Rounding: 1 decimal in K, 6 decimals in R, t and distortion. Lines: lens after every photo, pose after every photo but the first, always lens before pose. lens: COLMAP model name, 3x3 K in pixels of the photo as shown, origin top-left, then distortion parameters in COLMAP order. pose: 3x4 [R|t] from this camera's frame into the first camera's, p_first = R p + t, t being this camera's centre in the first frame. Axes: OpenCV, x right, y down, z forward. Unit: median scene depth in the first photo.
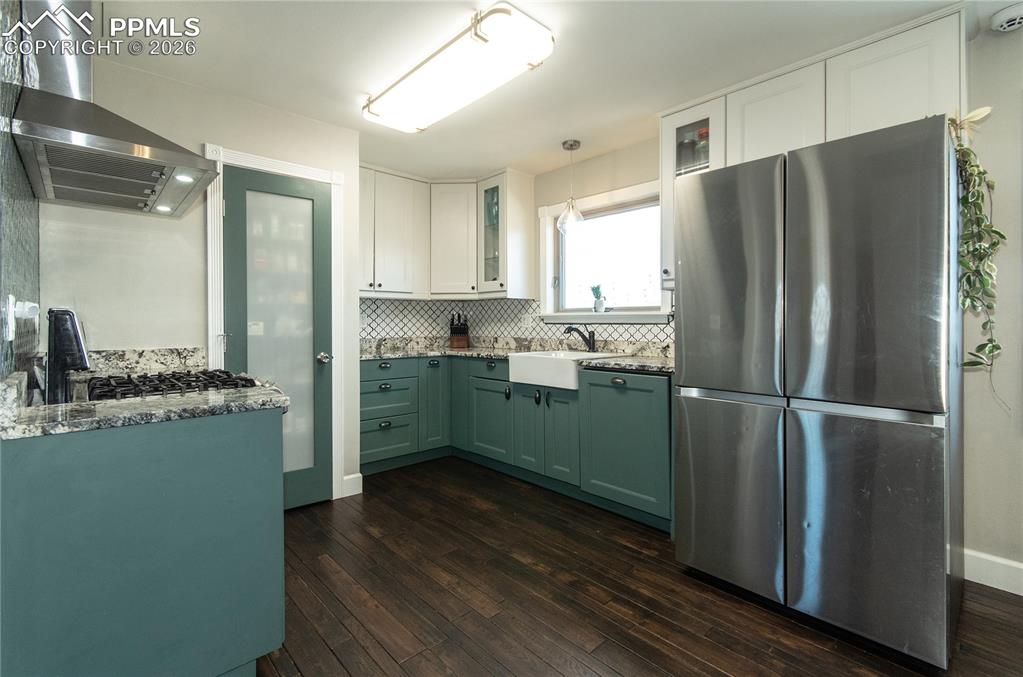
lens RADIAL K [[464.5, 0, 488.8], [0, 464.5, 327.4], [0, 0, 1]] dist [-0.000680, -0.000530]
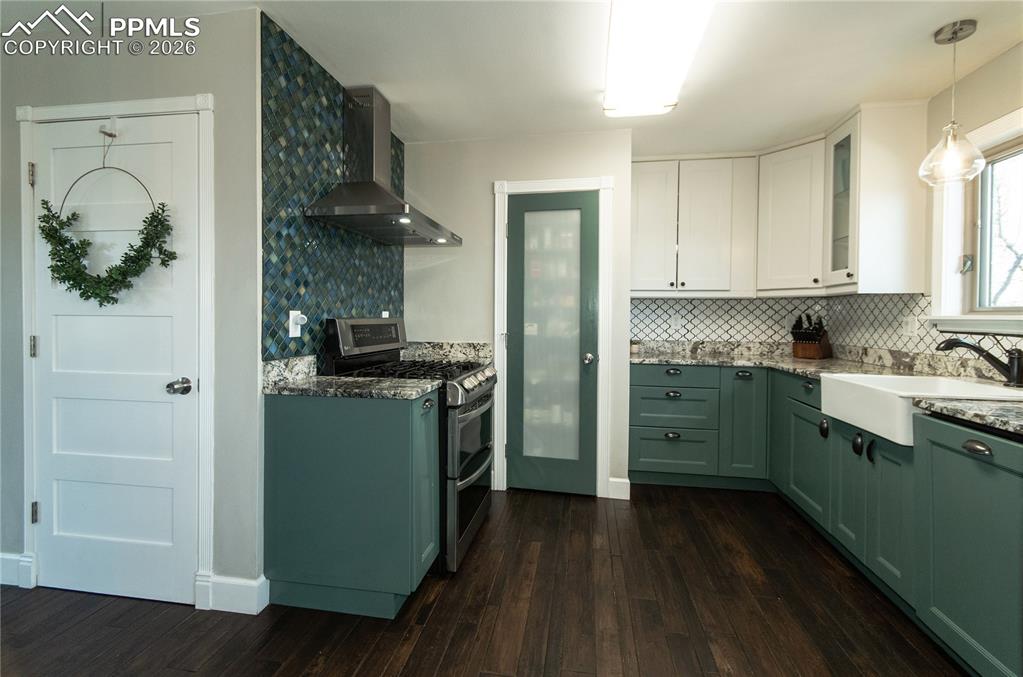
lens RADIAL K [[444.8, 0, 517.5], [0, 444.8, 324.8], [0, 0, 1]] dist [0.001385, -0.000052]
pose [[0.628692, 0.023282, -0.777306, 0.263136], [-0.017428, 0.999723, 0.015847, -0.019439], [0.777459, 0.003584, 0.628923, 0.202937]]
